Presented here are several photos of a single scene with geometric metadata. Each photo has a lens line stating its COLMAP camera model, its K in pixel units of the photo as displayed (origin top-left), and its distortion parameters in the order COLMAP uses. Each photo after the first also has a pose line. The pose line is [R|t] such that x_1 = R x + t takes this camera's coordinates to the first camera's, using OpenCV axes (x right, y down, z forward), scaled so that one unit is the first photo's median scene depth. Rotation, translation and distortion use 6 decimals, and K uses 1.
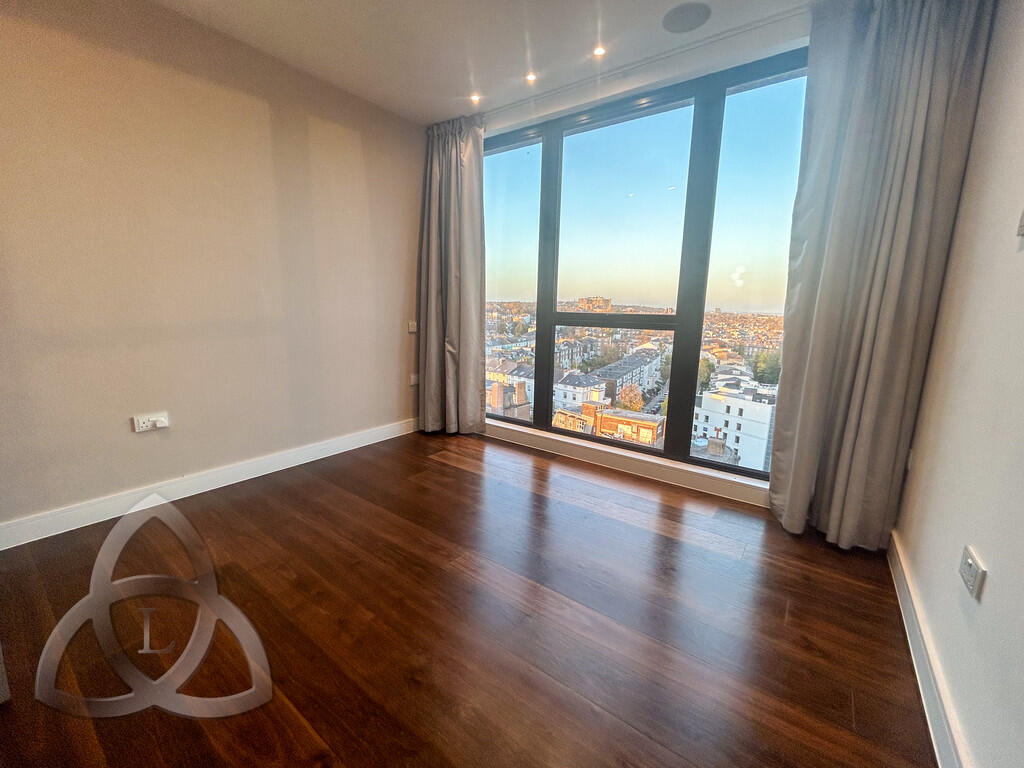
lens RADIAL K [[410.1, 0, 512.0], [0, 410.1, 384.0], [0, 0, 1]] dist [-0.000420, 0.000089]
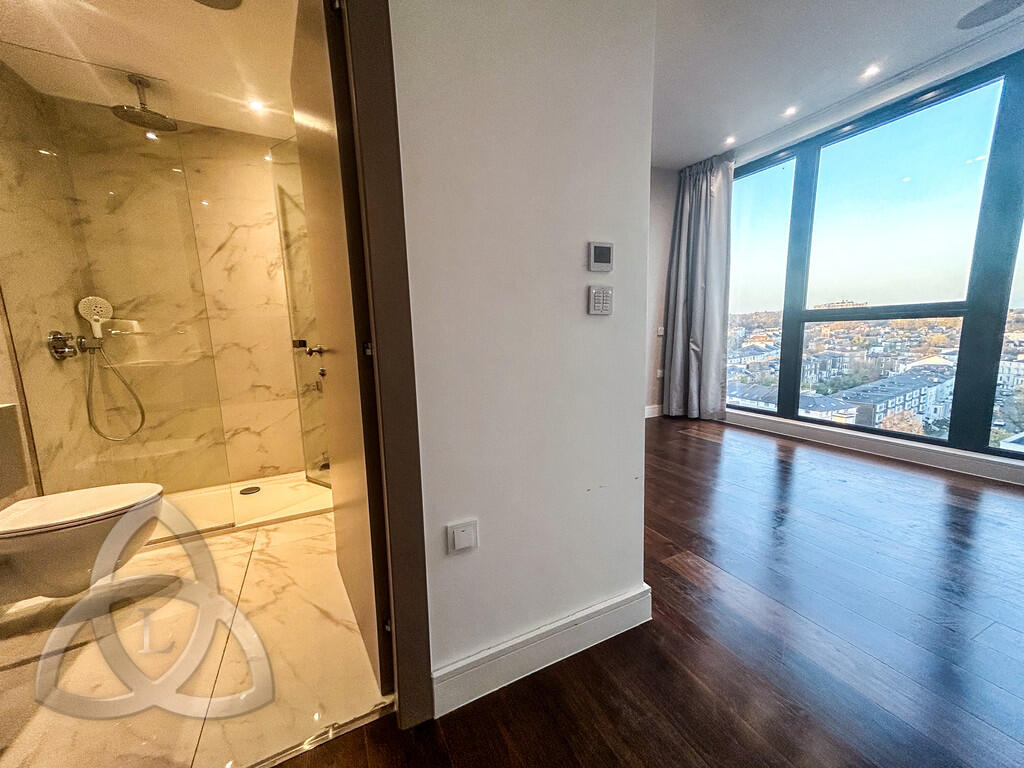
lens RADIAL K [[395.7, 0, 510.3], [0, 395.7, 385.8], [0, 0, 1]] dist [0.027851, 0.000276]
pose [[0.884529, 0.017934, -0.466140, -0.084424], [-0.035494, 0.998951, -0.028918, 0.082169], [0.465133, 0.042124, 0.884238, -0.295356]]
